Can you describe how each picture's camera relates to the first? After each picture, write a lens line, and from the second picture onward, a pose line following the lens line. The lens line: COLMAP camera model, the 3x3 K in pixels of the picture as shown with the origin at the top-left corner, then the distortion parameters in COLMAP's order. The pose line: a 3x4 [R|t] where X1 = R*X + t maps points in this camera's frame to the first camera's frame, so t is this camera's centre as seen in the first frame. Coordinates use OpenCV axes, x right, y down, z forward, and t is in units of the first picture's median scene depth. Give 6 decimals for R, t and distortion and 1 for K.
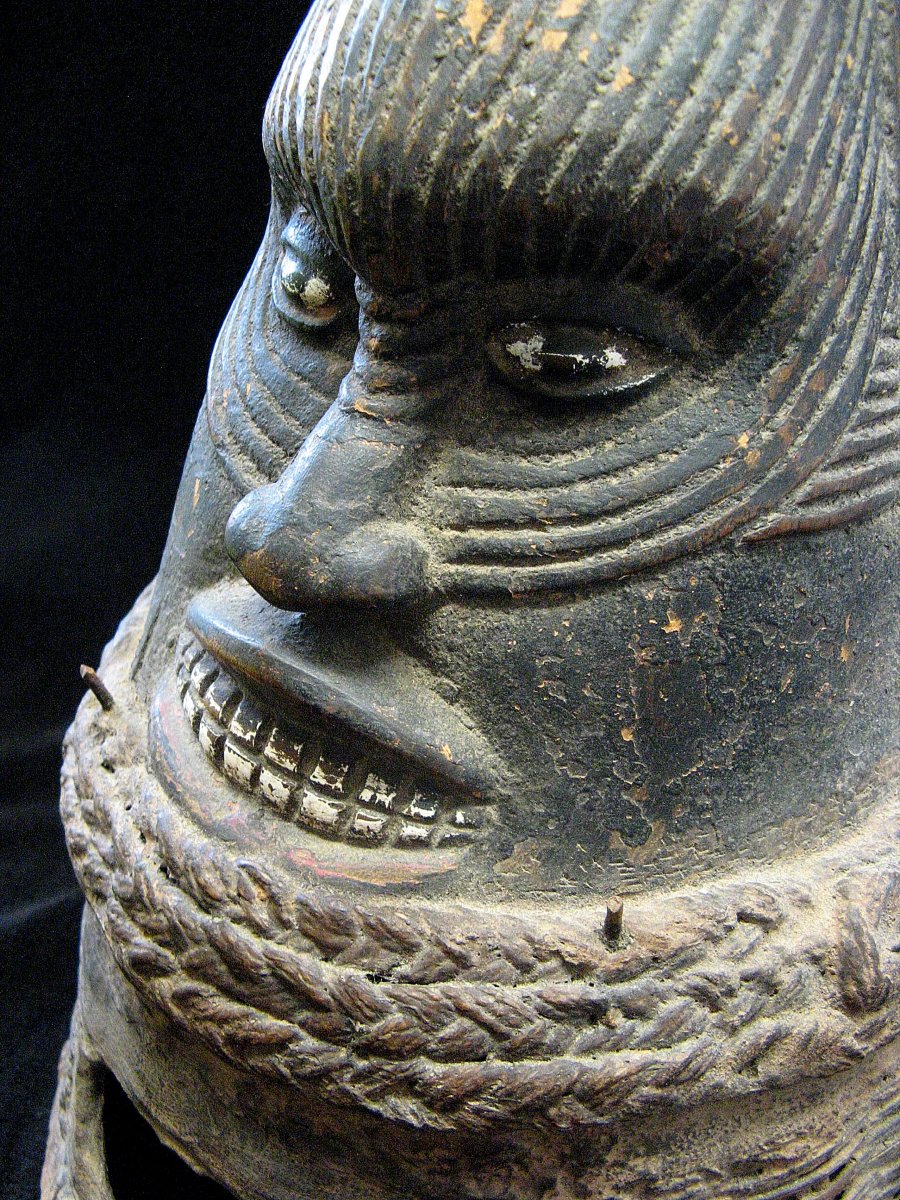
lens RADIAL K [[1243.0, 0, 450.0], [0, 1243.0, 600.0], [0, 0, 1]] dist [-0.207356, 0.217966]
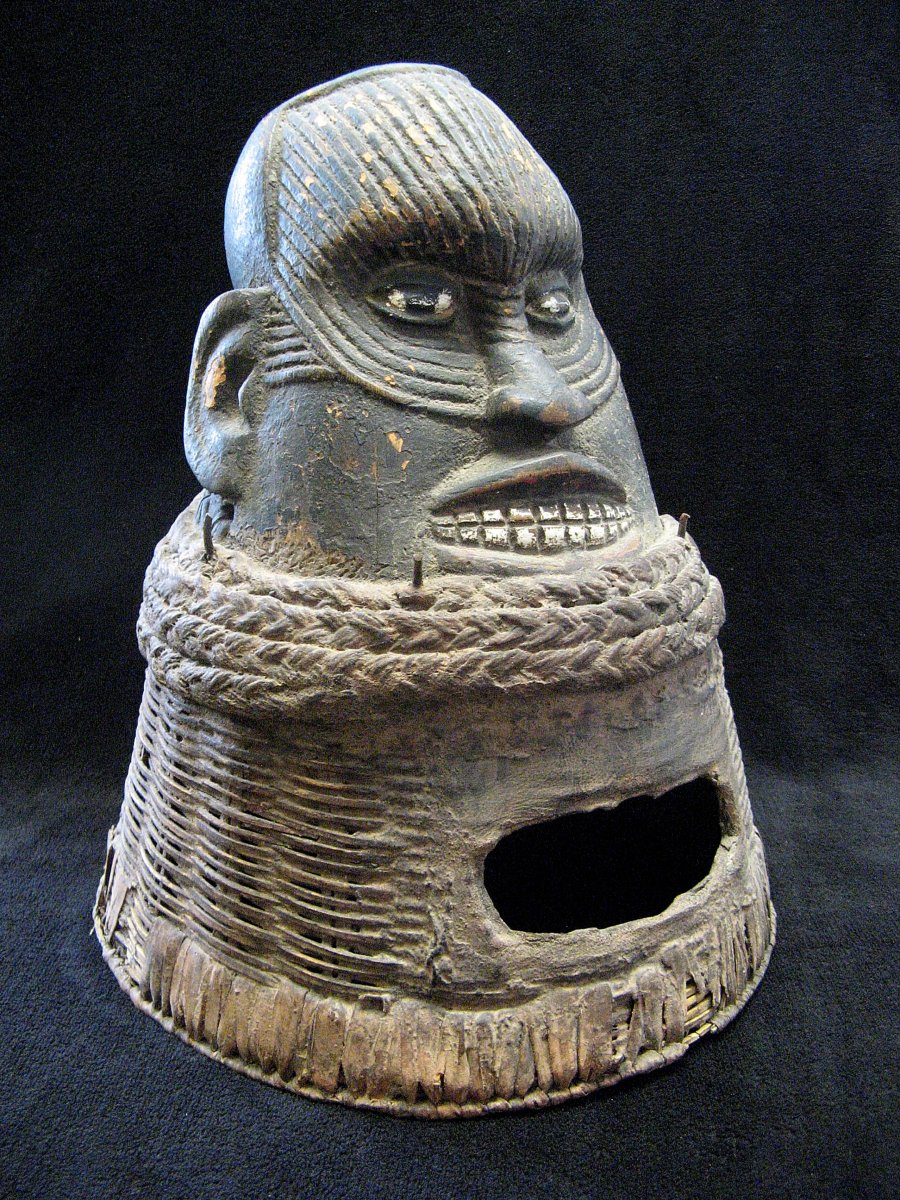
lens RADIAL K [[1232.7, 0, 421.8], [0, 1232.7, 571.4], [0, 0, 1]] dist [-0.200473, 0.211027]
pose [[0.394352, -0.247195, 0.885088, -2.002451], [0.486313, 0.873360, 0.027242, 0.040137], [-0.779735, 0.419687, 0.464625, 0.367026]]
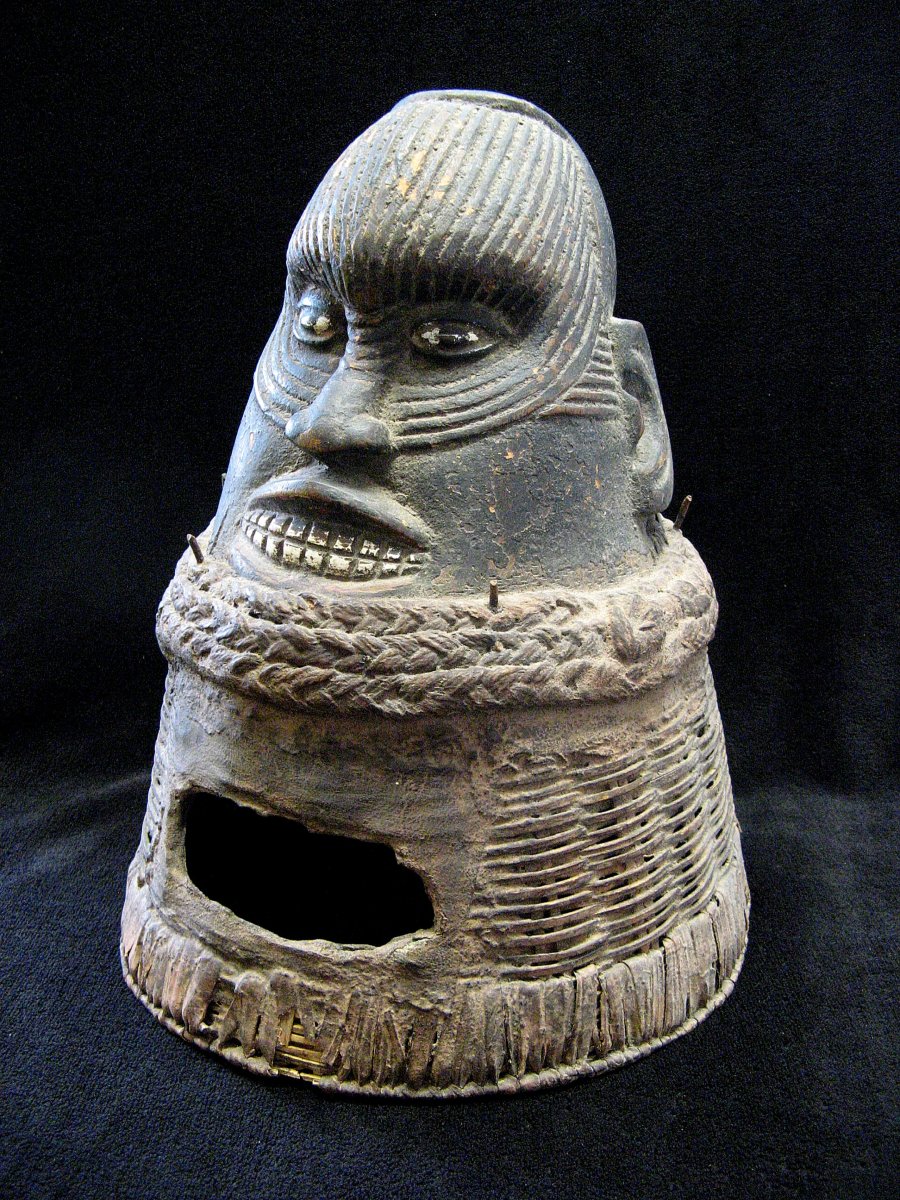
lens RADIAL K [[1243.0, 0, 450.0], [0, 1243.0, 600.0], [0, 0, 1]] dist [-0.207356, 0.217966]
pose [[0.989514, -0.040830, 0.138546, -0.214767], [0.071815, 0.971323, -0.226658, 0.710083], [-0.125319, 0.234231, 0.964070, -0.928313]]
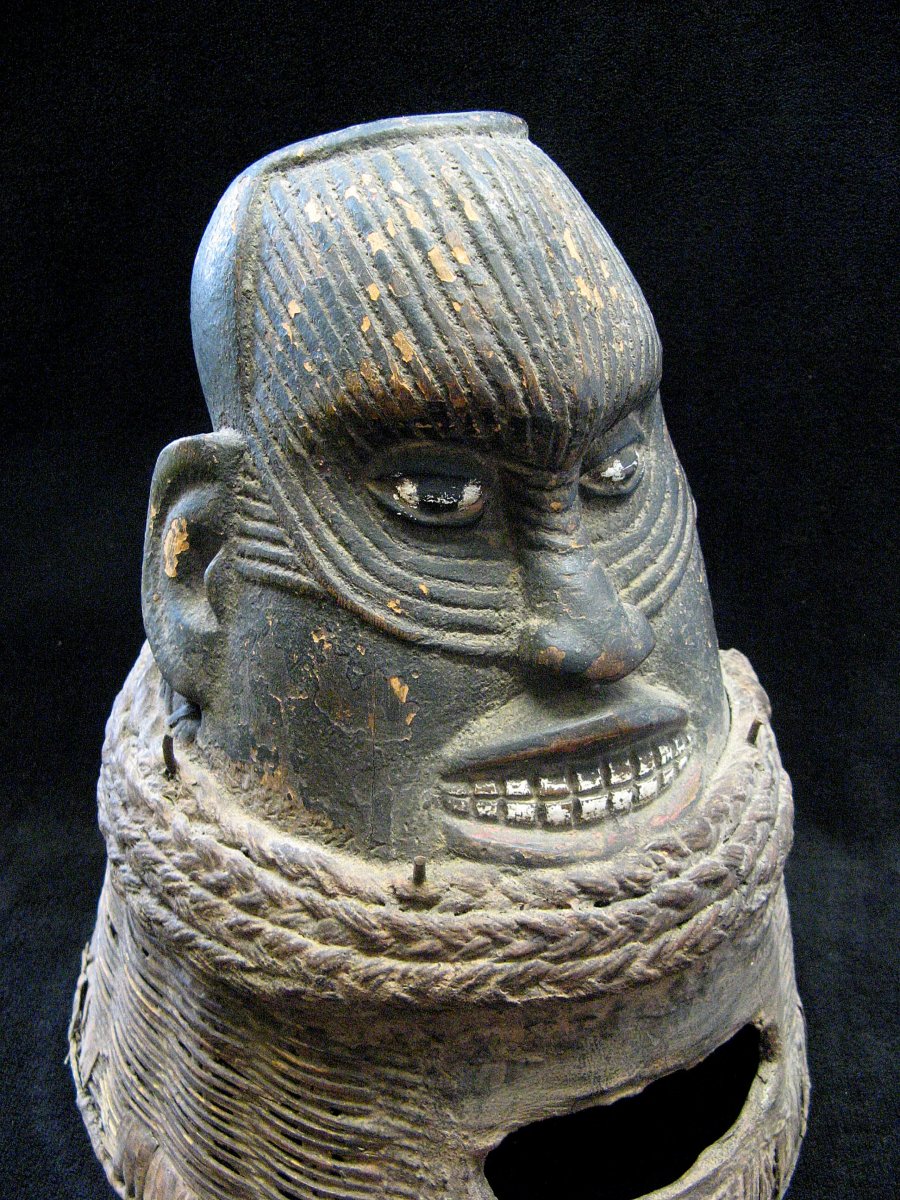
lens RADIAL K [[1243.0, 0, 450.0], [0, 1243.0, 600.0], [0, 0, 1]] dist [-0.207356, 0.217966]
pose [[0.419740, -0.444412, 0.791401, -1.382225], [0.451289, 0.858698, 0.242850, -0.541623], [-0.787500, 0.255217, 0.560988, 0.282691]]
